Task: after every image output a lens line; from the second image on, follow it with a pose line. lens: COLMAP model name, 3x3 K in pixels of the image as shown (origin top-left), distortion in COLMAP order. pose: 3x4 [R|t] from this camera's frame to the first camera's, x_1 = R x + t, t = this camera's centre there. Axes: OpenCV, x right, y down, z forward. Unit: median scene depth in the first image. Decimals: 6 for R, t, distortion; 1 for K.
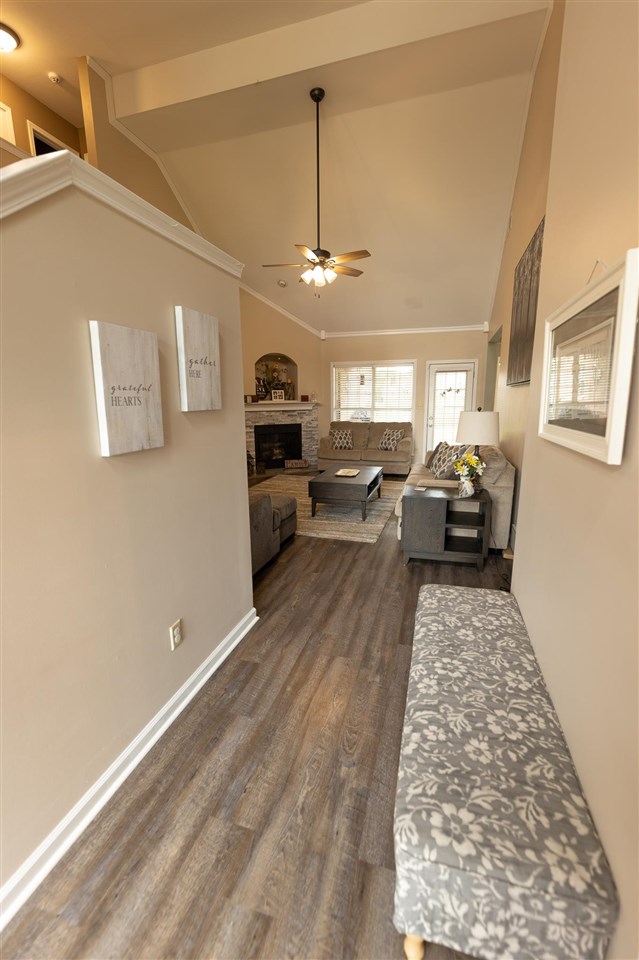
lens RADIAL K [[401.6, 0, 320.6], [0, 401.6, 479.1], [0, 0, 1]] dist [-0.001162, -0.000541]
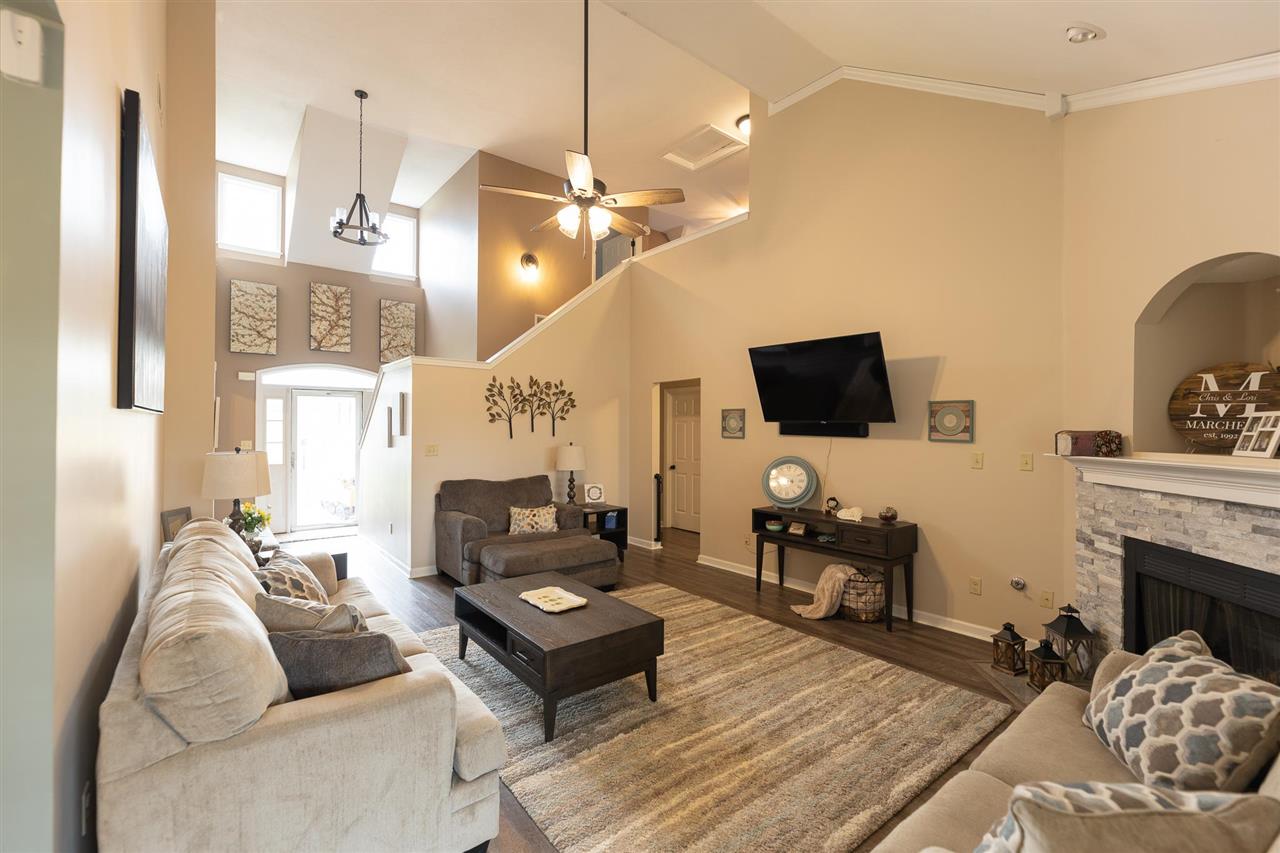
lens RADIAL K [[535.5, 0, 637.3], [0, 535.5, 422.6], [0, 0, 1]] dist [-0.001162, -0.000541]
pose [[-0.567674, -0.001761, -0.823252, 0.353477], [-0.166617, 0.979549, 0.112795, -0.204332], [0.806217, 0.201198, -0.556358, 0.948716]]
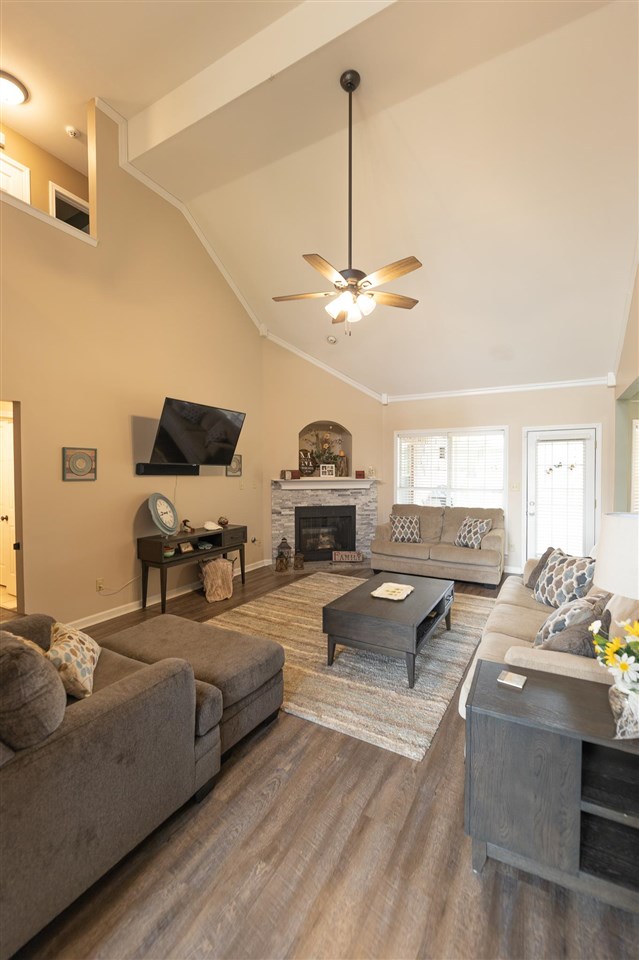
lens RADIAL K [[401.6, 0, 320.6], [0, 401.6, 479.1], [0, 0, 1]] dist [-0.001162, -0.000541]
pose [[0.975606, 0.013770, -0.219095, 0.064389], [-0.052933, 0.983339, -0.173906, -0.051898], [0.213050, 0.181261, 0.960080, 0.228948]]
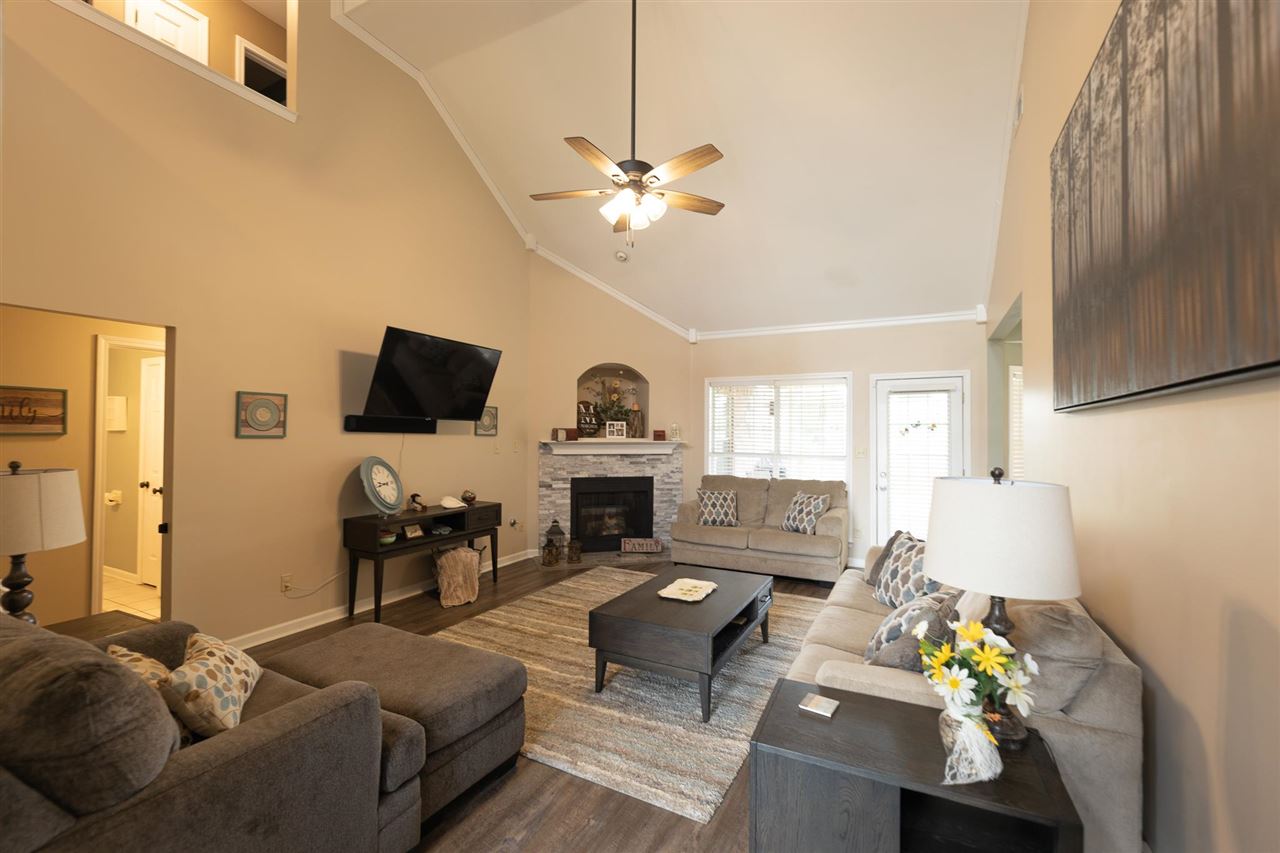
lens RADIAL K [[534.3, 0, 642.8], [0, 534.3, 425.4], [0, 0, 1]] dist [0.000533, -0.000710]
pose [[0.983312, 0.013767, -0.181405, 0.087813], [-0.052733, 0.975895, -0.211775, -0.048126], [0.174117, 0.217807, 0.960335, 0.239744]]
